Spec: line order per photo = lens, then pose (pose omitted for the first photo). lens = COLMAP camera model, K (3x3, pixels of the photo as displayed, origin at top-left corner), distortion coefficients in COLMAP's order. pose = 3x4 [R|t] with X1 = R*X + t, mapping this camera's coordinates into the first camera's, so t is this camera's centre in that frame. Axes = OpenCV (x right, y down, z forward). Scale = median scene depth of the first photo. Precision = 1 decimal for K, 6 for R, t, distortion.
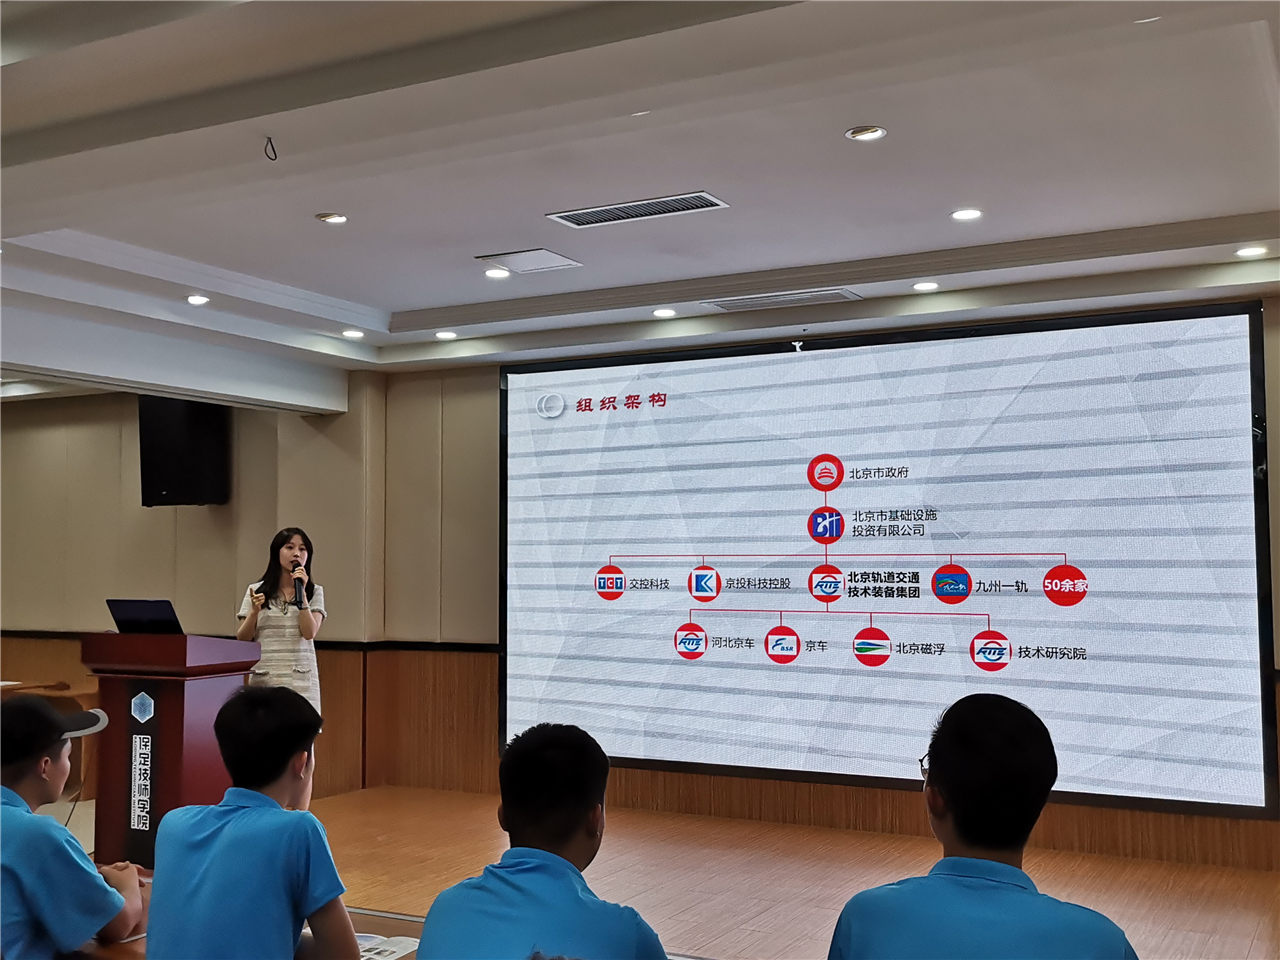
lens RADIAL K [[1344.2, 0, 639.5], [0, 1344.2, 474.0], [0, 0, 1]] dist [-0.017221, 0.000000]
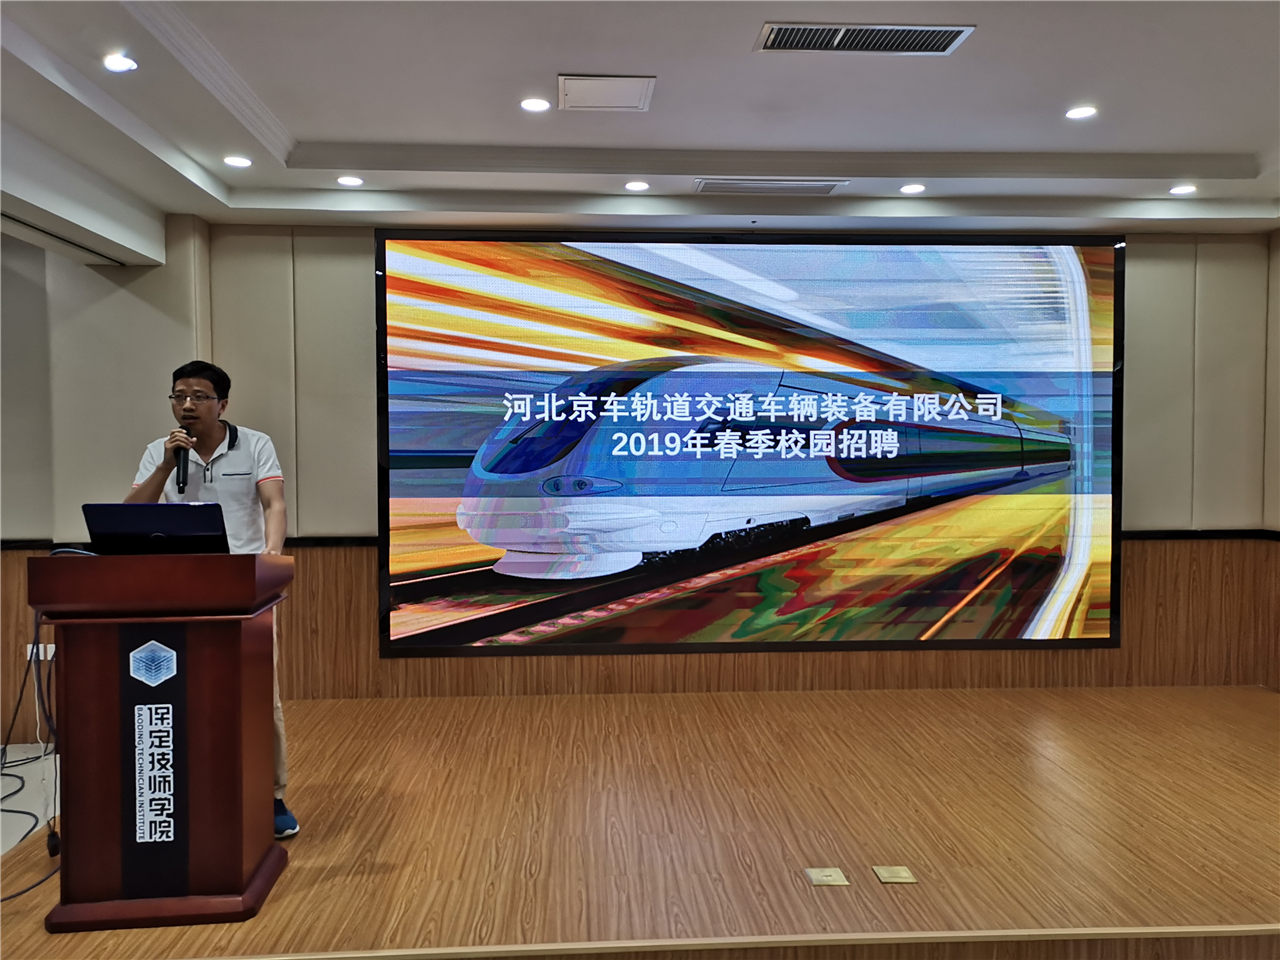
lens RADIAL K [[989.1, 0, 639.3], [0, 989.1, 490.3], [0, 0, 1]] dist [0.022100, -0.002393]
pose [[0.847246, -0.023124, 0.530697, -0.422989], [-0.032851, 0.994859, 0.095796, 0.032796], [-0.530184, -0.098596, 0.842131, 0.459285]]
